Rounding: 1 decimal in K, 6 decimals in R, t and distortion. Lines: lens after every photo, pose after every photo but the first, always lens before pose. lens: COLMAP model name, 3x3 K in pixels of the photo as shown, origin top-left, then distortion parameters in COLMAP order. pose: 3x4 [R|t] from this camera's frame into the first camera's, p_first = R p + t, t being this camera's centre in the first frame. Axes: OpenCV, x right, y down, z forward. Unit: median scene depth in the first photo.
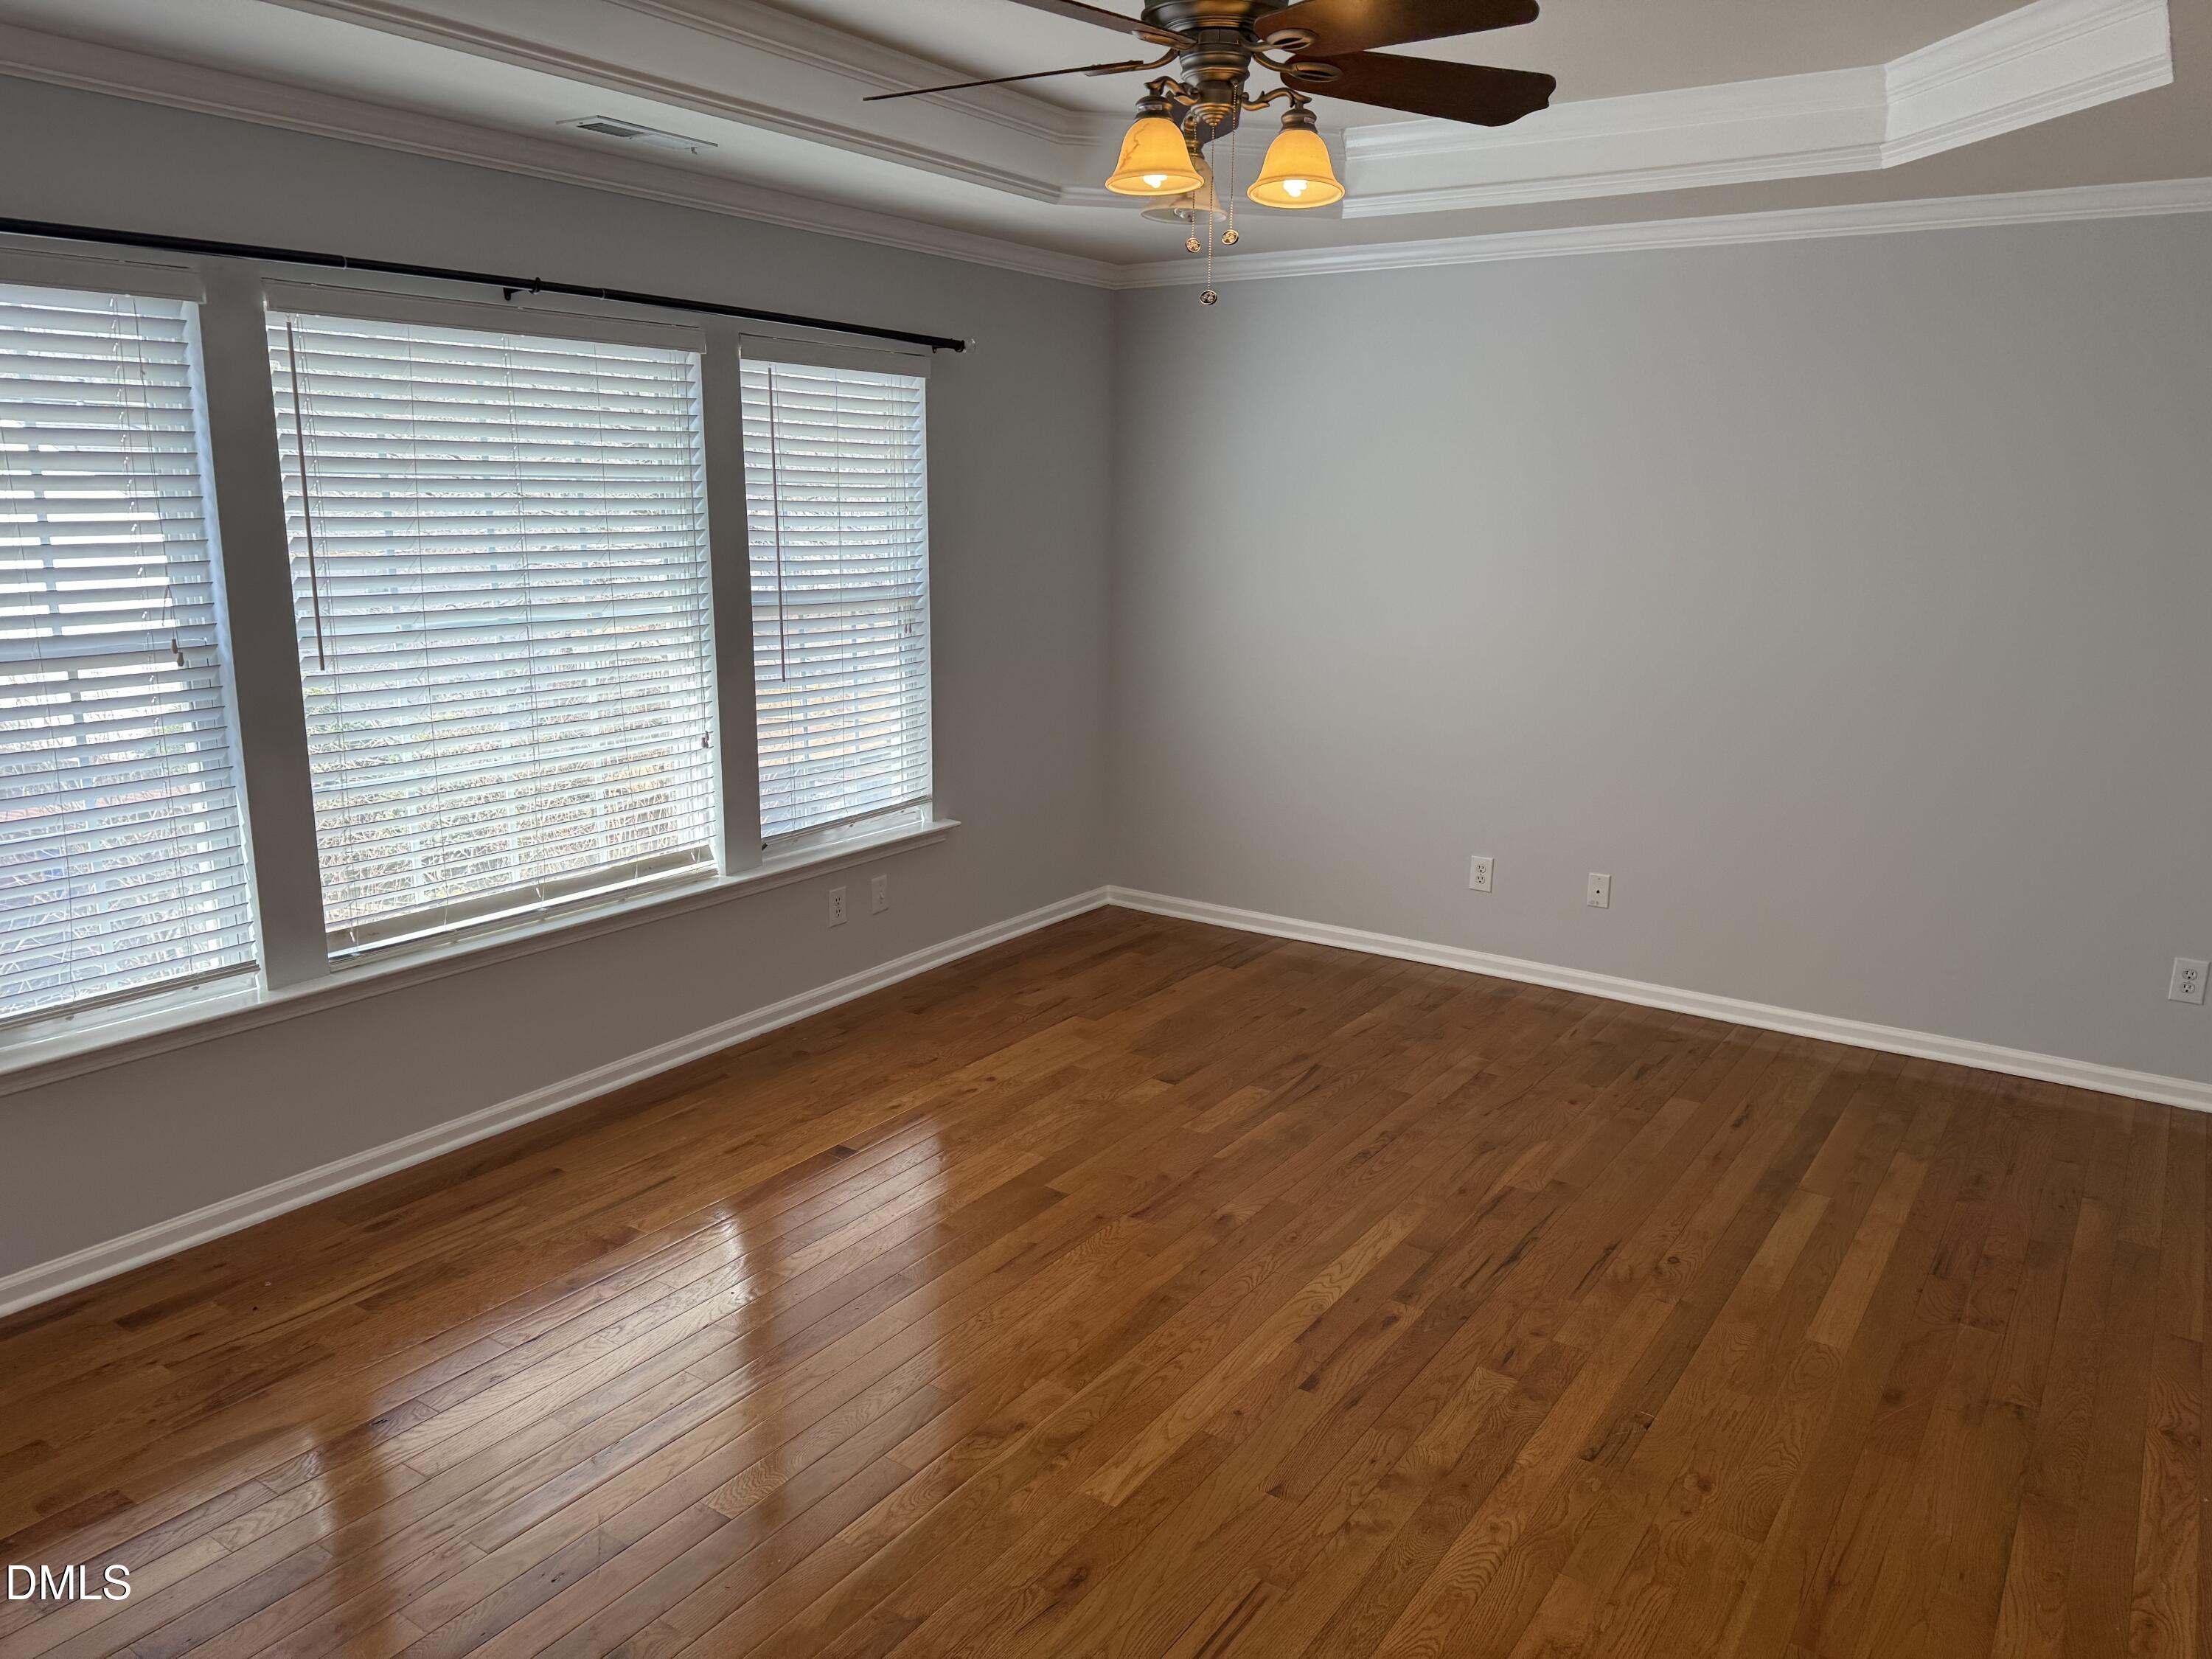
lens RADIAL K [[1578.7, 0, 1098.2], [0, 1578.7, 817.2], [0, 0, 1]] dist [0.201370, -0.438636]
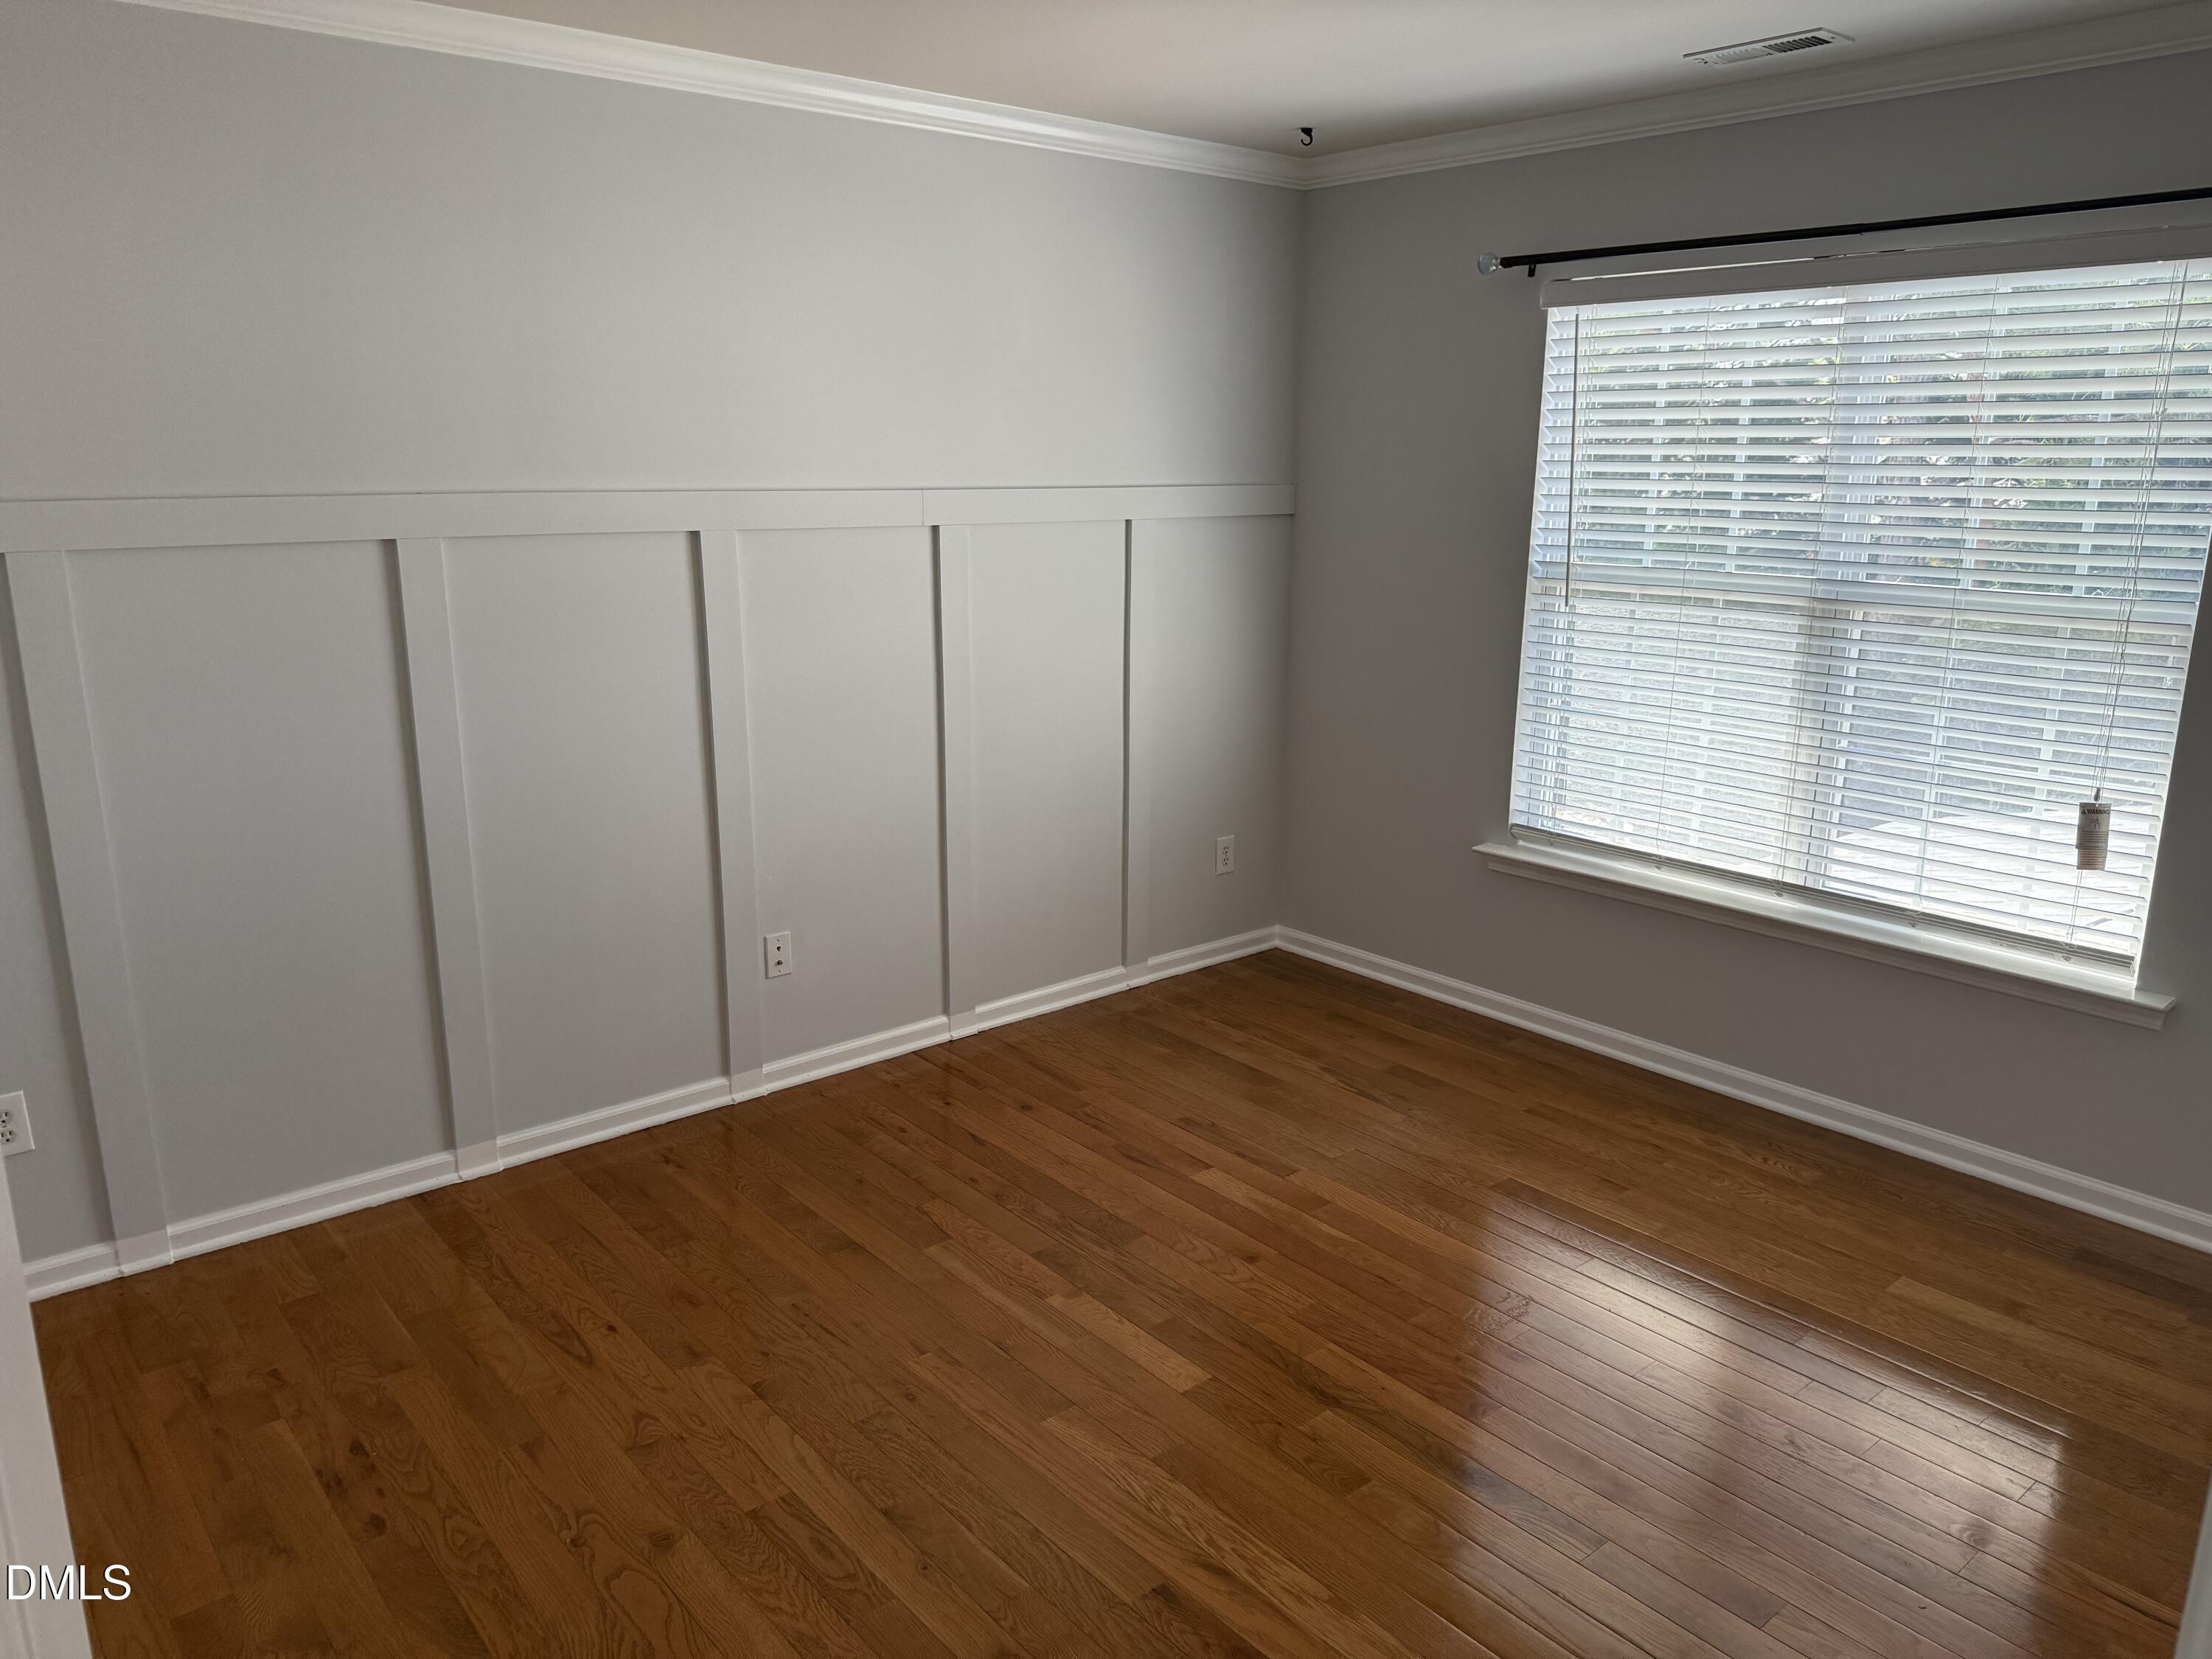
lens RADIAL K [[1506.1, 0, 1106.0], [0, 1506.1, 829.5], [0, 0, 1]] dist [-0.006215, -0.002039]
pose [[-0.256768, 0.226551, -0.939545, 0.701793], [-0.177354, 0.944585, 0.276235, -0.190610], [0.950061, 0.237560, -0.202360, 0.976791]]
